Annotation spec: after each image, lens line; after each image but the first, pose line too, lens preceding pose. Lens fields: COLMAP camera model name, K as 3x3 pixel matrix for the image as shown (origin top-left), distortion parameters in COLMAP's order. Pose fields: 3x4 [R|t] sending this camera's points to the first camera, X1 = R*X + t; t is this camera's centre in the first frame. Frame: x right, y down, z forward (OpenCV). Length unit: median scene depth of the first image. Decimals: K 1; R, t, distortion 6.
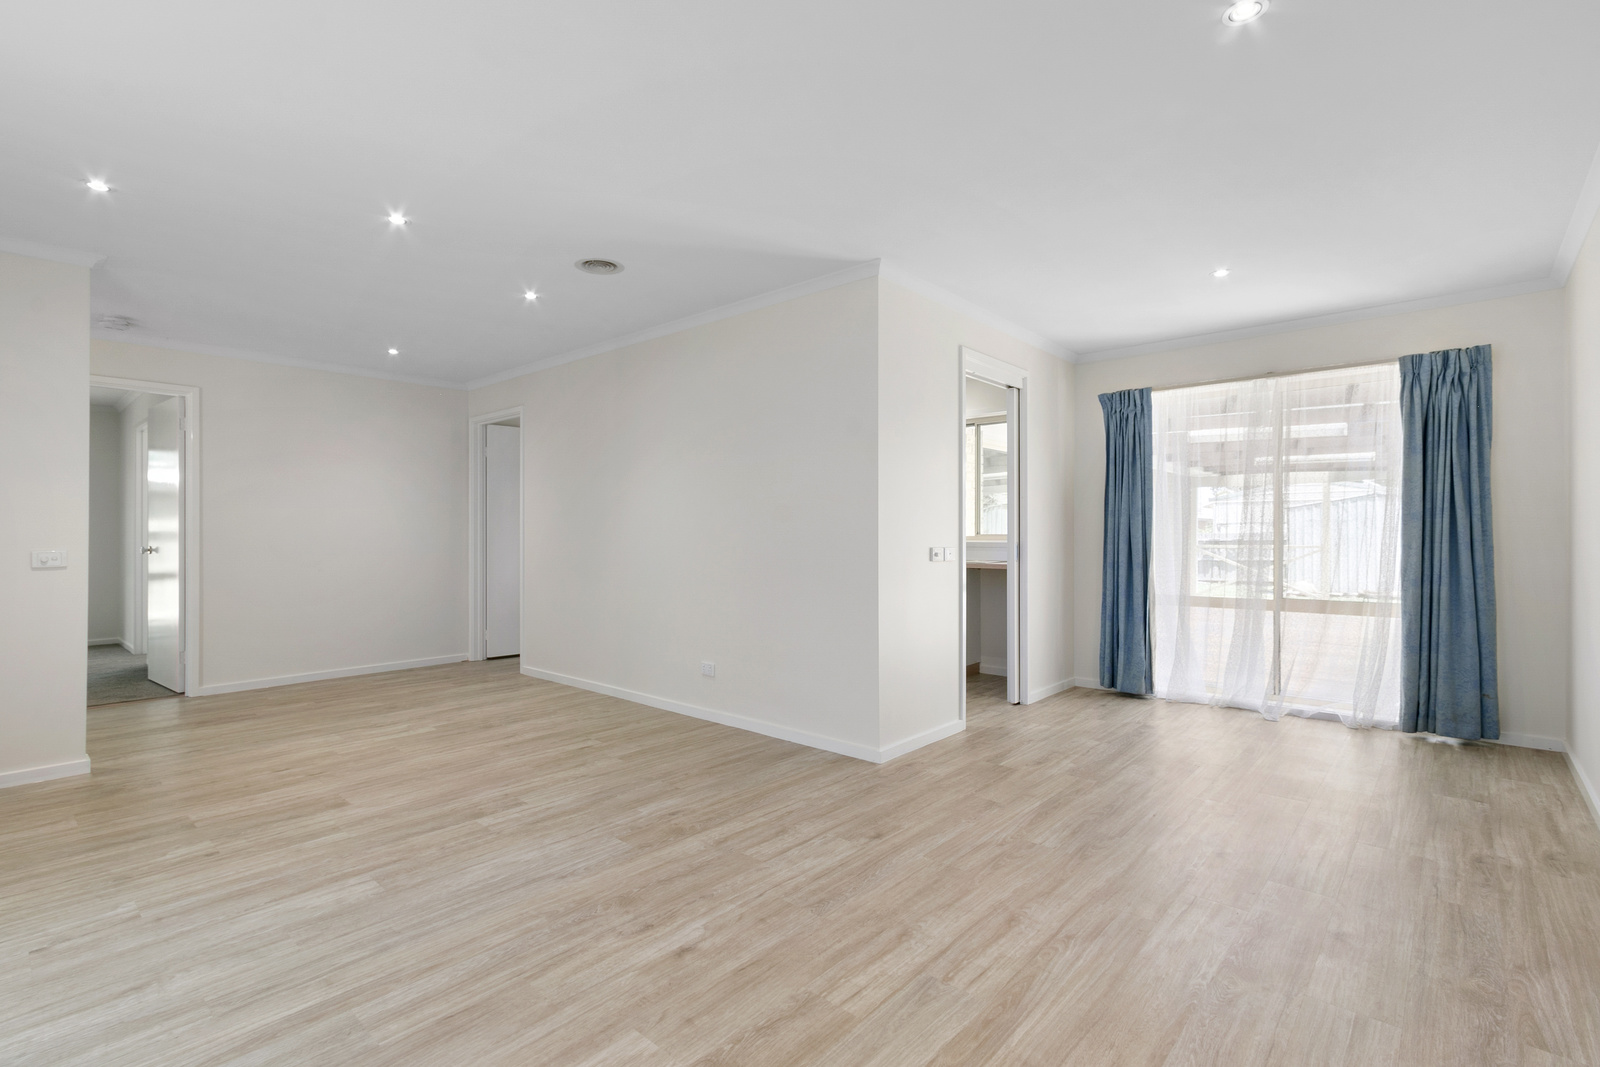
lens RADIAL K [[743.1, 0, 785.6], [0, 743.1, 537.6], [0, 0, 1]] dist [0.003611, -0.001501]
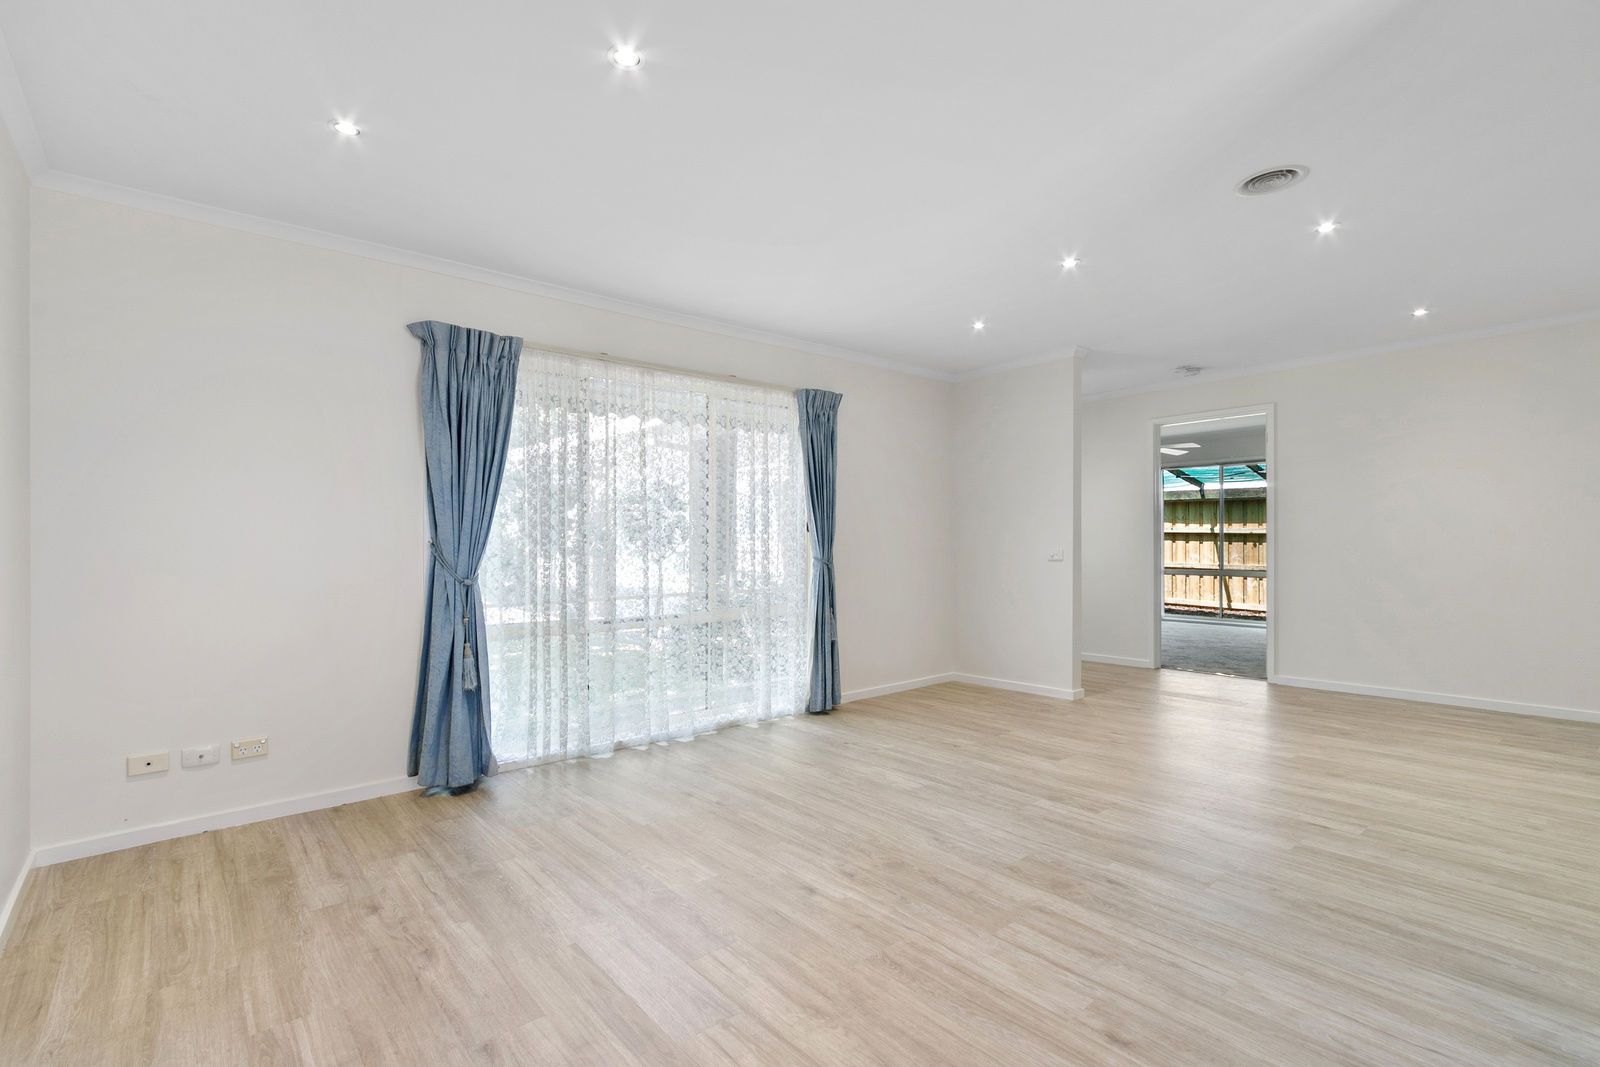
lens RADIAL K [[743.1, 0, 778.7], [0, 743.1, 534.9], [0, 0, 1]] dist [0.003611, -0.001501]
pose [[-0.153111, -0.006006, -0.988191, 0.750672], [0.003058, 0.999974, -0.006552, -0.003062], [0.988204, -0.004025, -0.153089, 0.811107]]
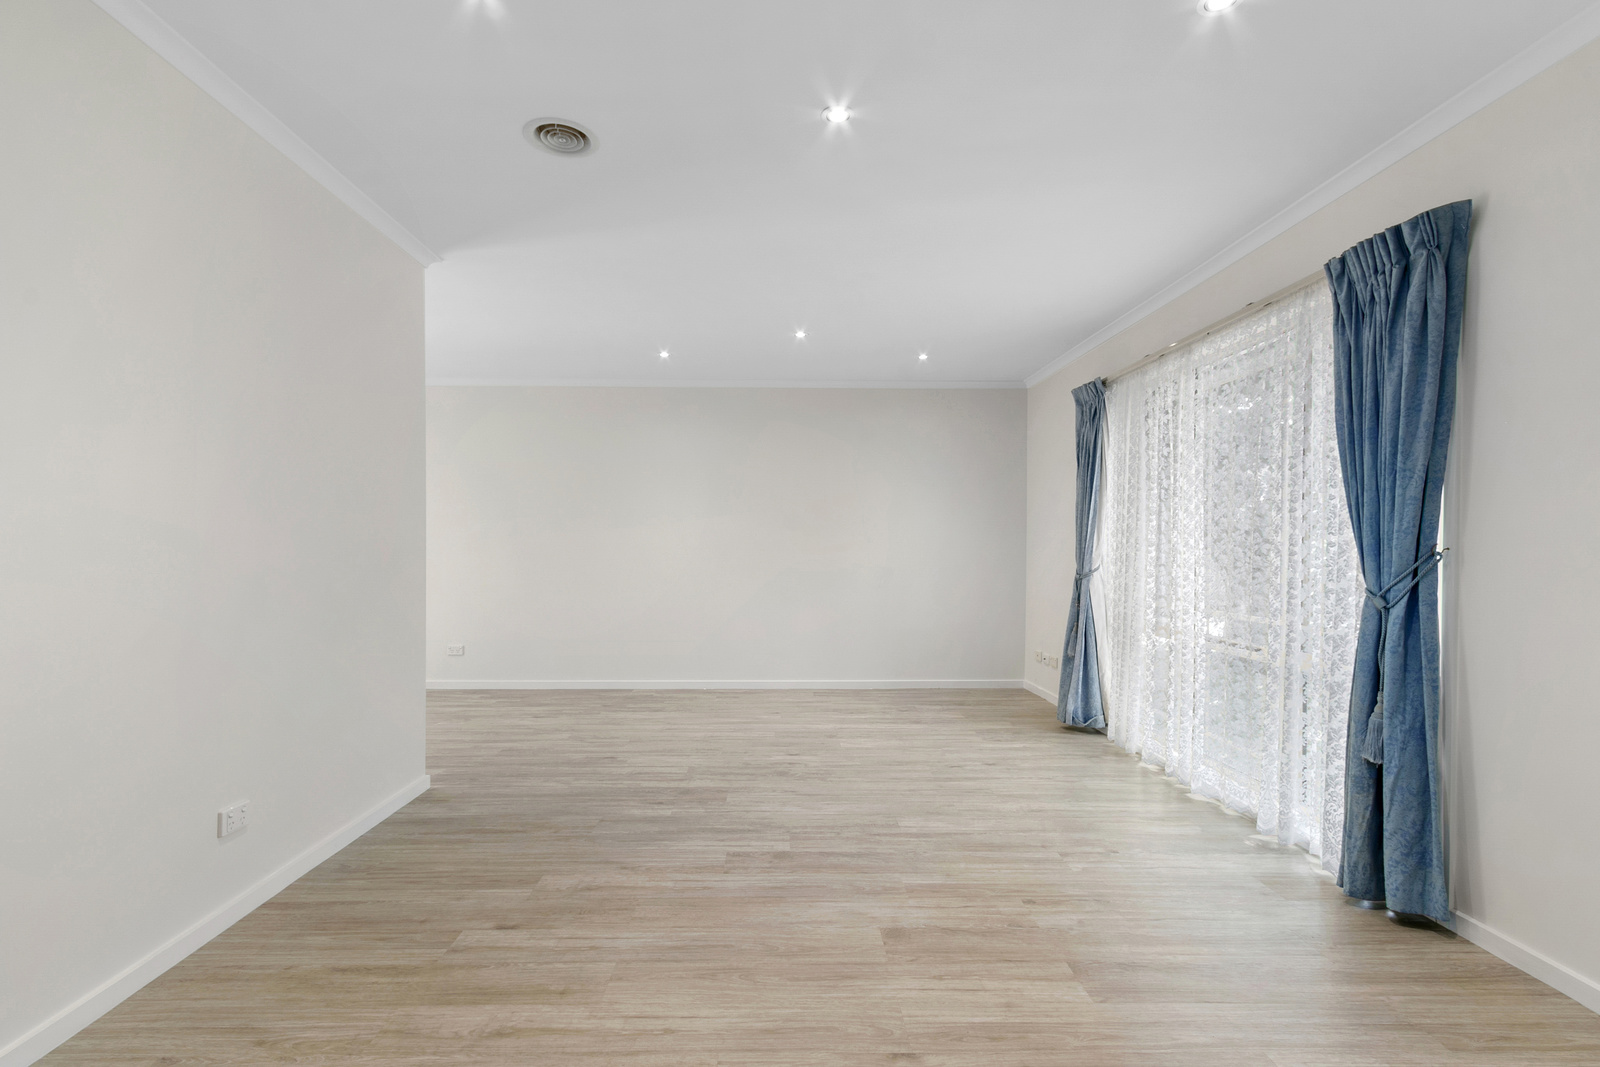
lens RADIAL K [[743.1, 0, 786.4], [0, 743.1, 558.4], [0, 0, 1]] dist [0.003611, -0.001501]
pose [[-0.678463, -0.012399, 0.734530, -1.142459], [0.001888, 0.999825, 0.018622, -0.009573], [-0.734632, 0.014021, -0.678321, 1.694917]]
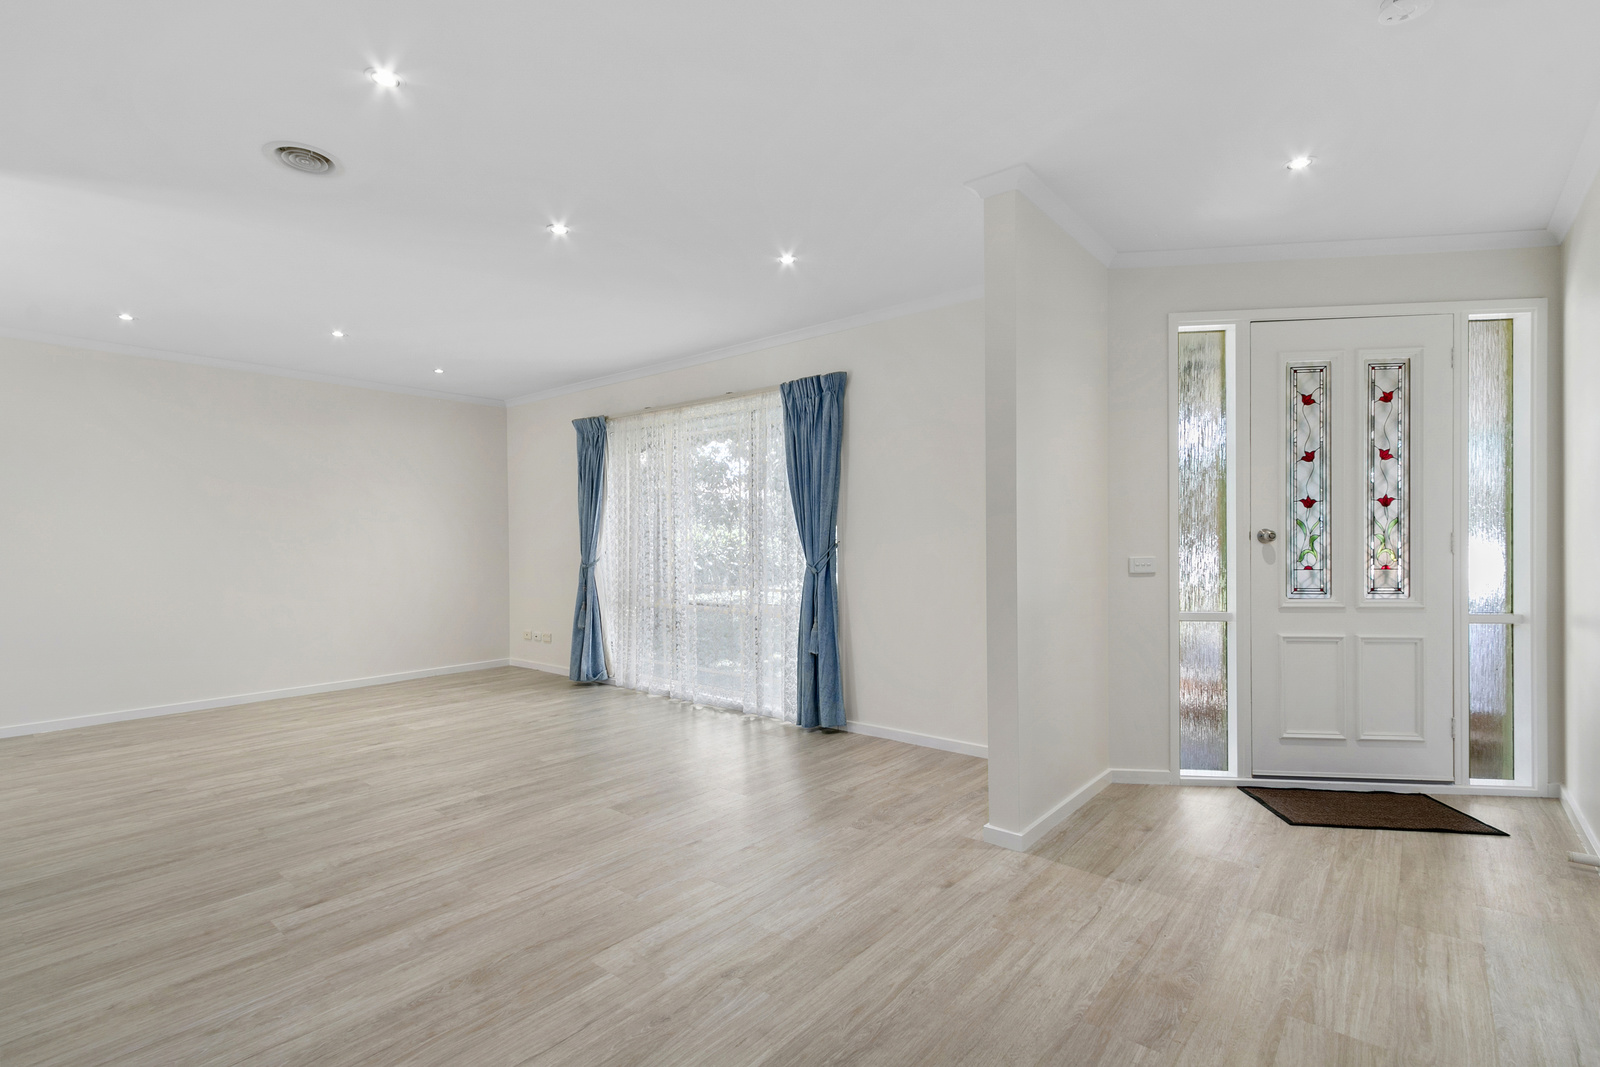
lens RADIAL K [[743.1, 0, 778.0], [0, 743.1, 544.9], [0, 0, 1]] dist [0.003611, -0.001501]
pose [[-0.999739, 0.005637, -0.022156, -0.873930], [0.005431, 0.999942, 0.009353, -0.012333], [0.022208, 0.009230, -0.999711, 2.221822]]
